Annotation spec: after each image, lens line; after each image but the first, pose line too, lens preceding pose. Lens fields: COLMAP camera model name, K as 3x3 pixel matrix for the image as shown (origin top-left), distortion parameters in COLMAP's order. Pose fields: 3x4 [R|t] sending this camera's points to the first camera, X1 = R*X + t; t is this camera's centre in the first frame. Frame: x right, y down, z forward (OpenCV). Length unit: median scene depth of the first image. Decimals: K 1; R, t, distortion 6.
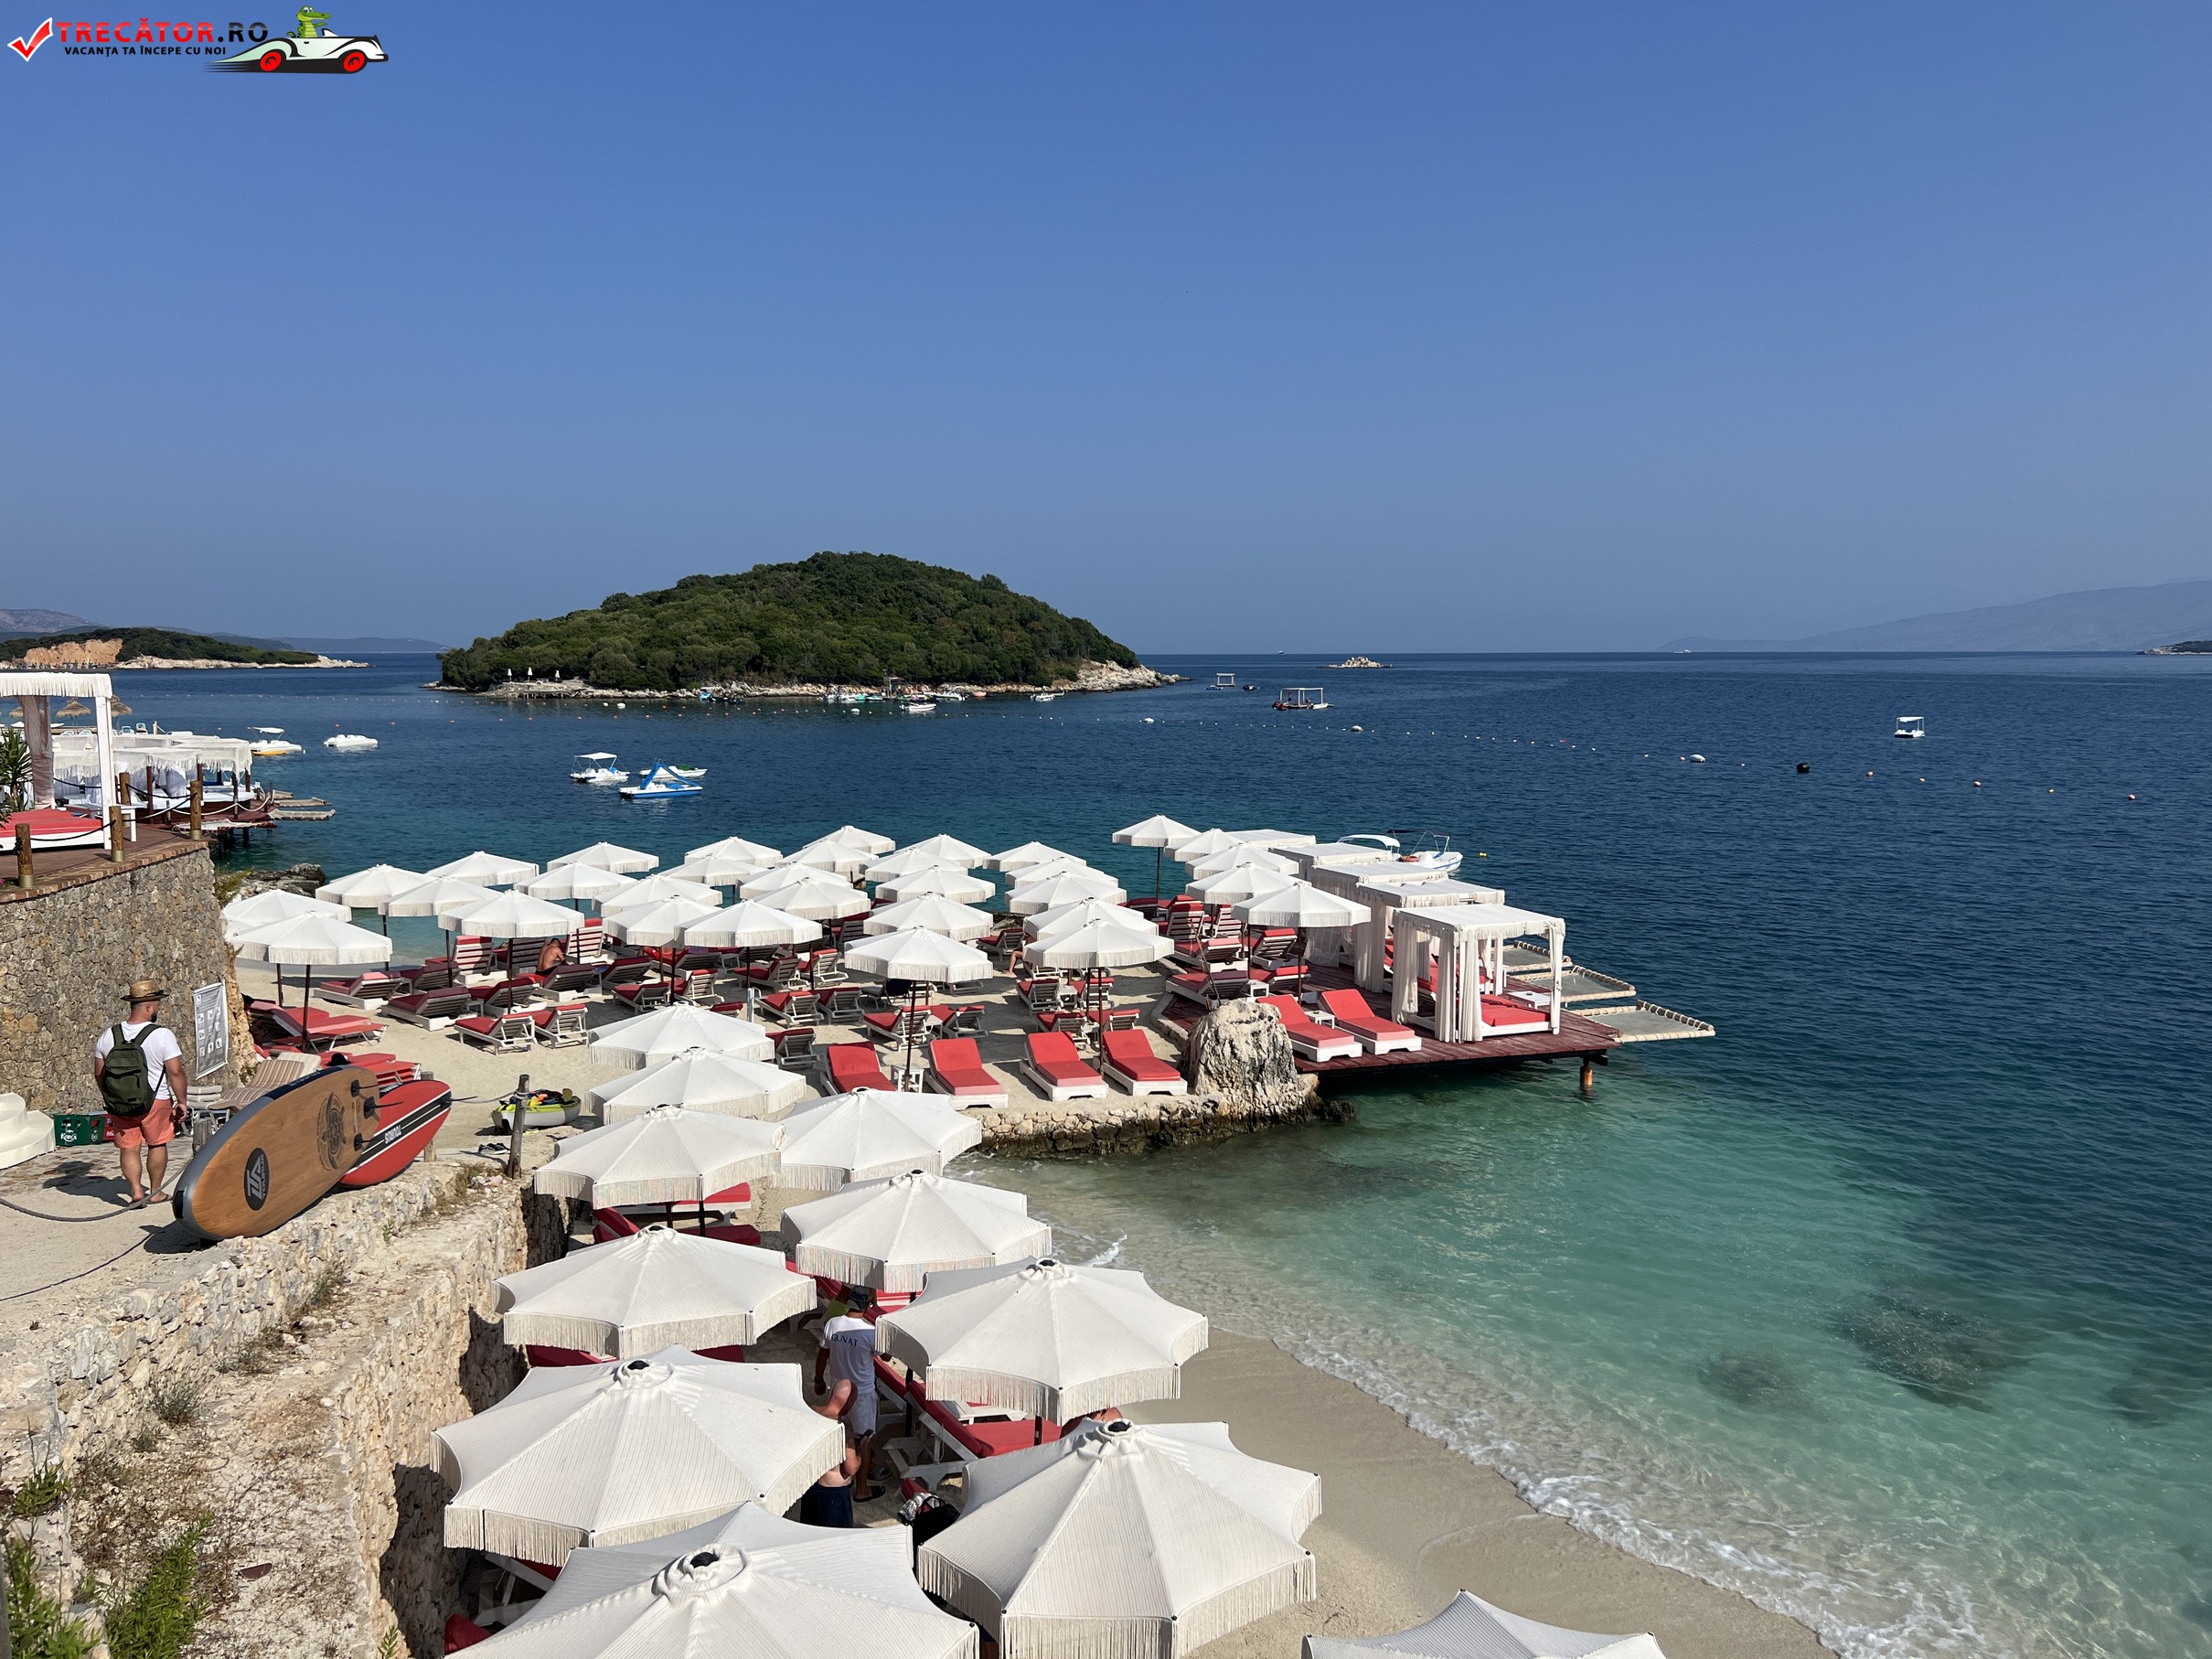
lens RADIAL K [[1671.3, 0, 1130.7], [0, 1671.3, 838.7], [0, 0, 1]] dist [0.123847, -0.292218]
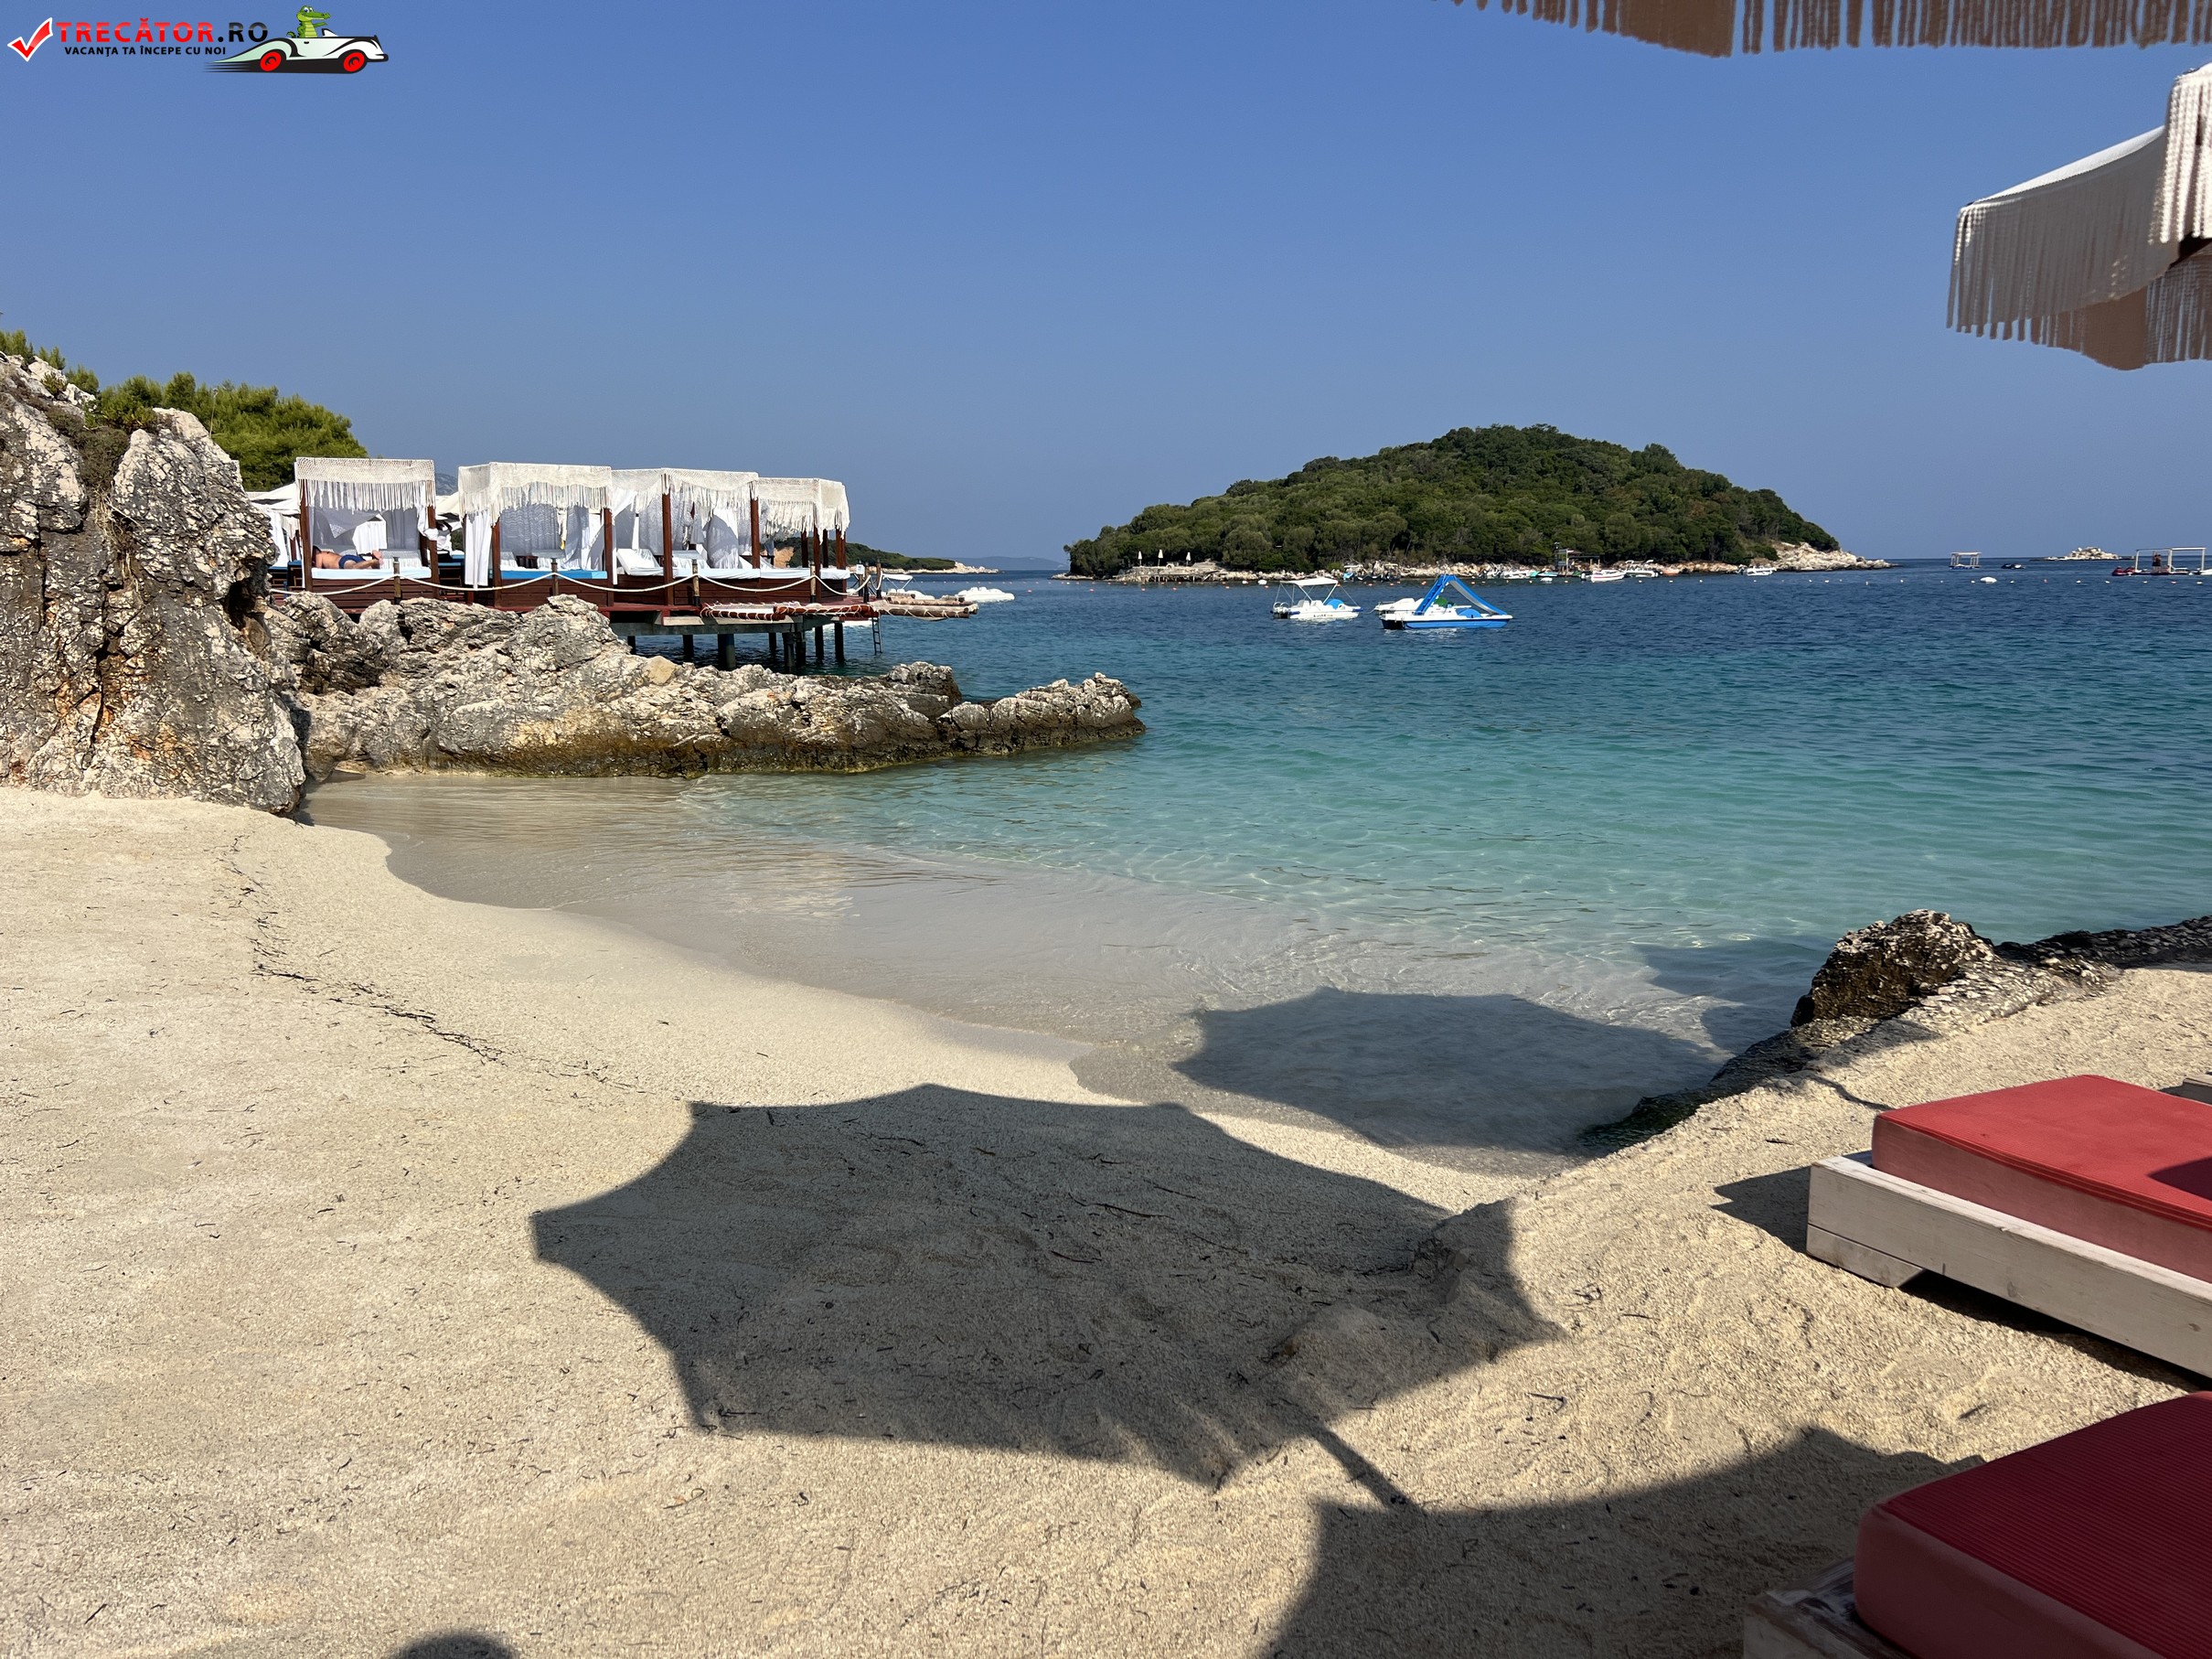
lens RADIAL K [[1671.3, 0, 1130.7], [0, 1671.3, 838.7], [0, 0, 1]] dist [0.123847, -0.292218]
pose [[0.942067, 0.045871, -0.332272, -0.055123], [-0.028985, 0.998032, 0.055601, 0.006350], [0.334169, -0.042749, 0.941543, 0.114551]]
